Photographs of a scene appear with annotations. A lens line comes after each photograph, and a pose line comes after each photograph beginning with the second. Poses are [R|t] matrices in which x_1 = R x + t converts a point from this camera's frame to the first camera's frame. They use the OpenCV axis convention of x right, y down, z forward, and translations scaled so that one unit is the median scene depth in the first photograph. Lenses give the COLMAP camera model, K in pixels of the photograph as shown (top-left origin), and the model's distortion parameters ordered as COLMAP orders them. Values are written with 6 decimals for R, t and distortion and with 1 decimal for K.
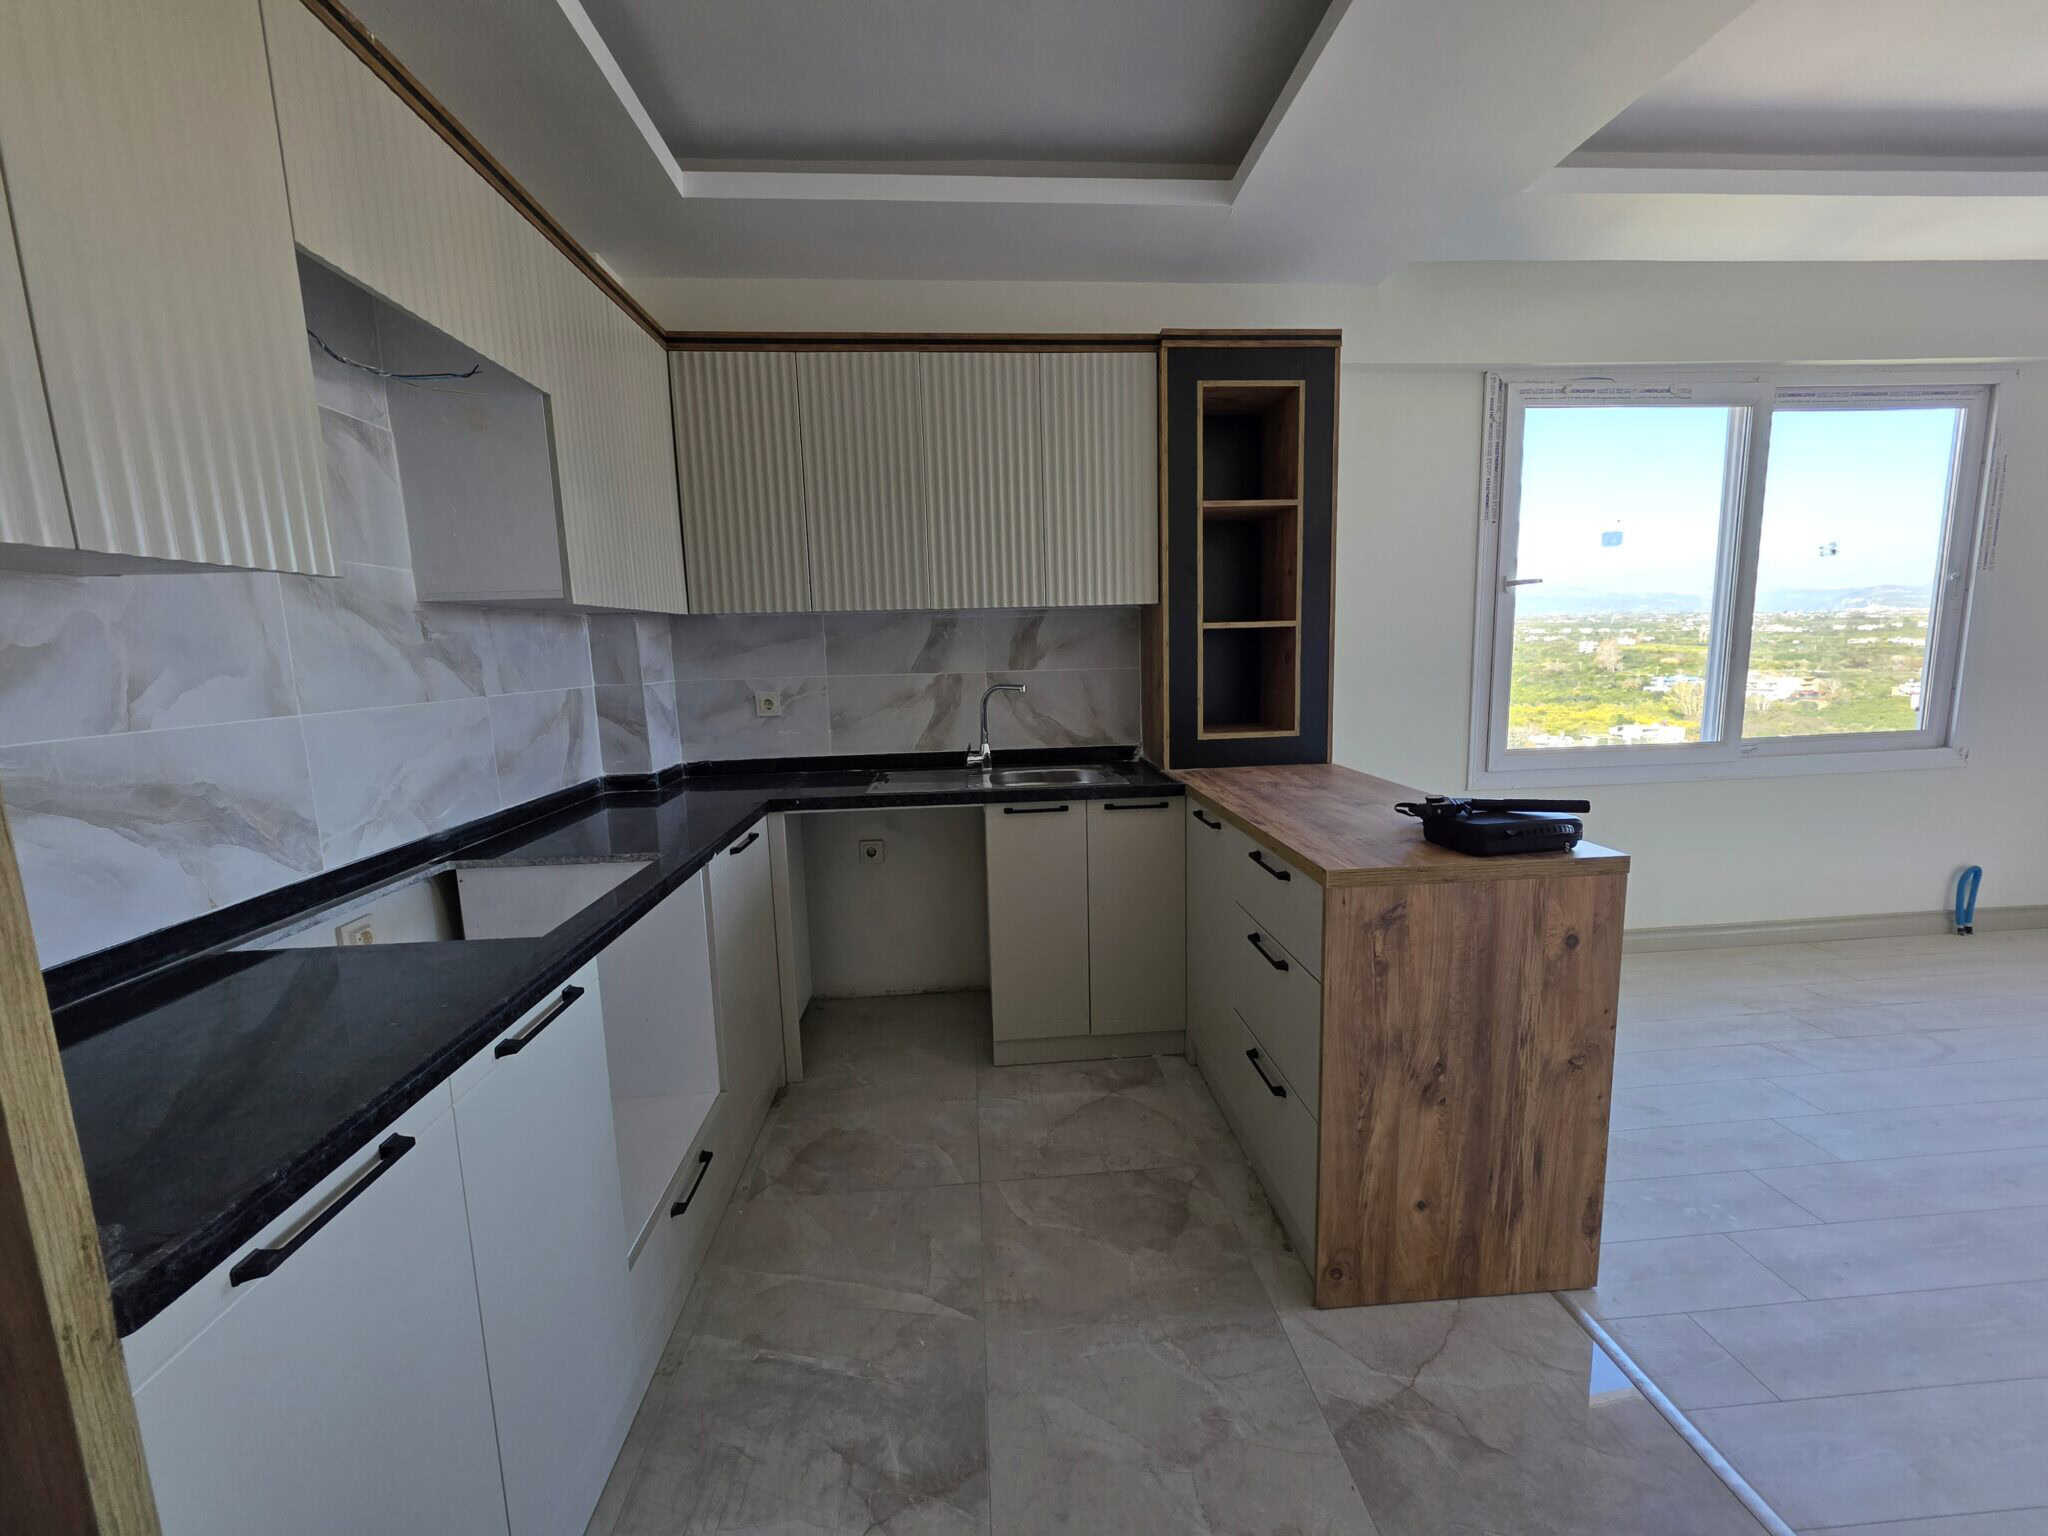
lens RADIAL K [[814.8, 0, 1031.1], [0, 814.8, 763.0], [0, 0, 1]] dist [0.000373, 0.000050]
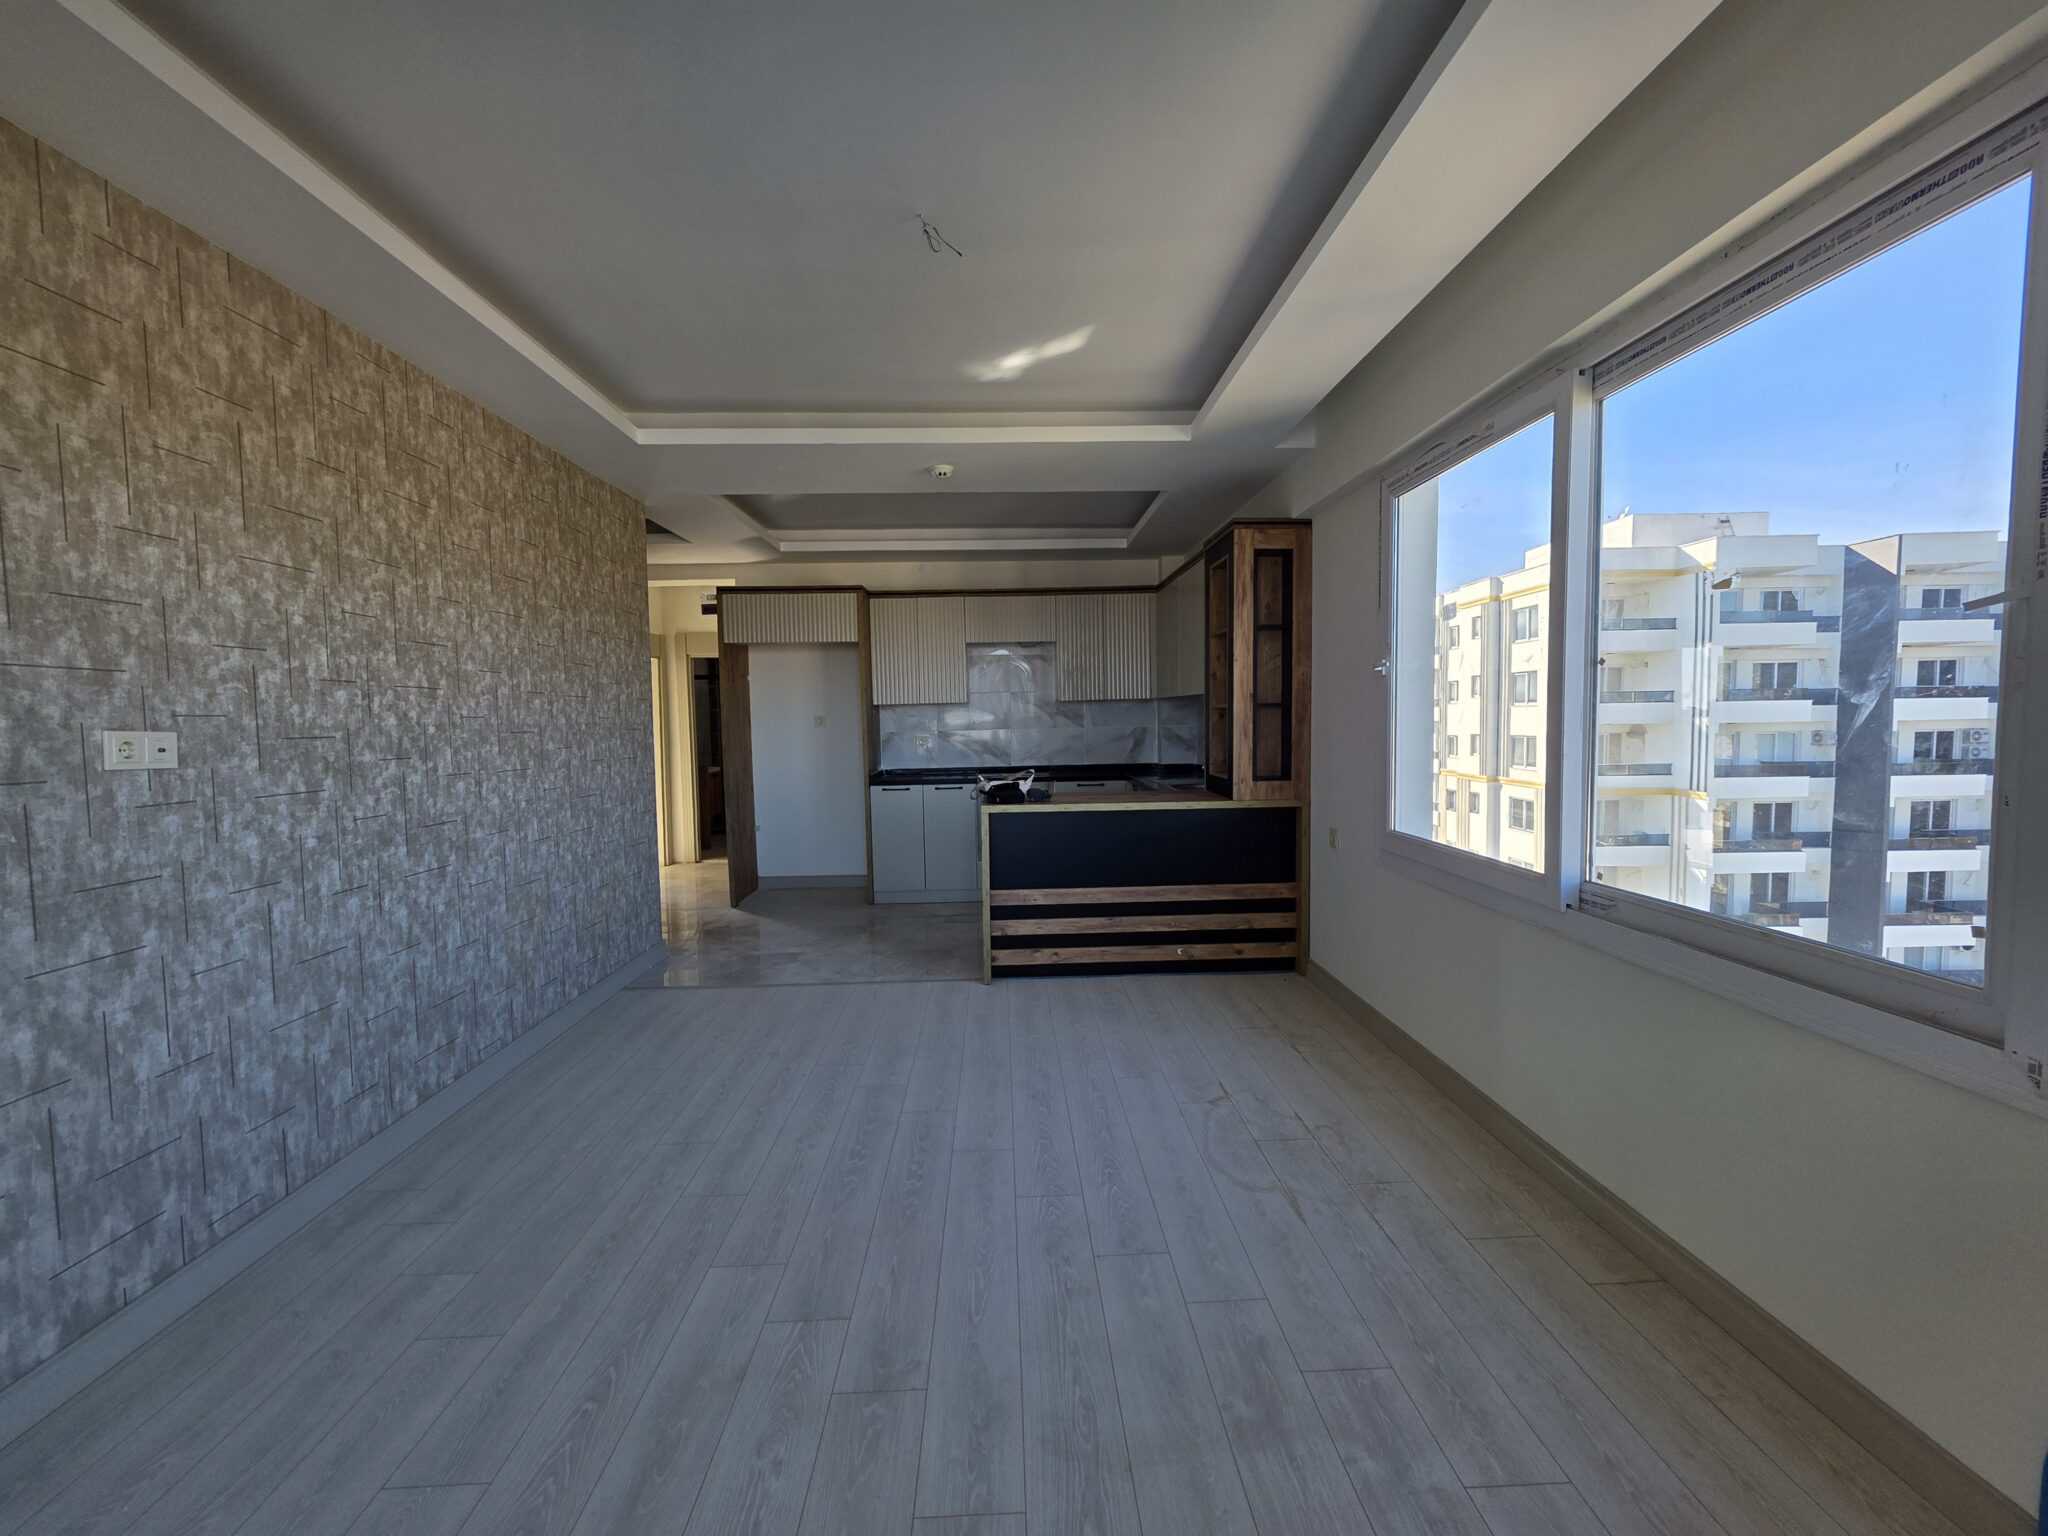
lens RADIAL K [[814.8, 0, 1031.1], [0, 814.8, 763.0], [0, 0, 1]] dist [0.000373, 0.000050]
pose [[-0.040692, 0.088142, -0.995276, 2.153179], [-0.121385, 0.988287, 0.092486, -0.184528], [0.991771, 0.124575, -0.029516, 0.787460]]
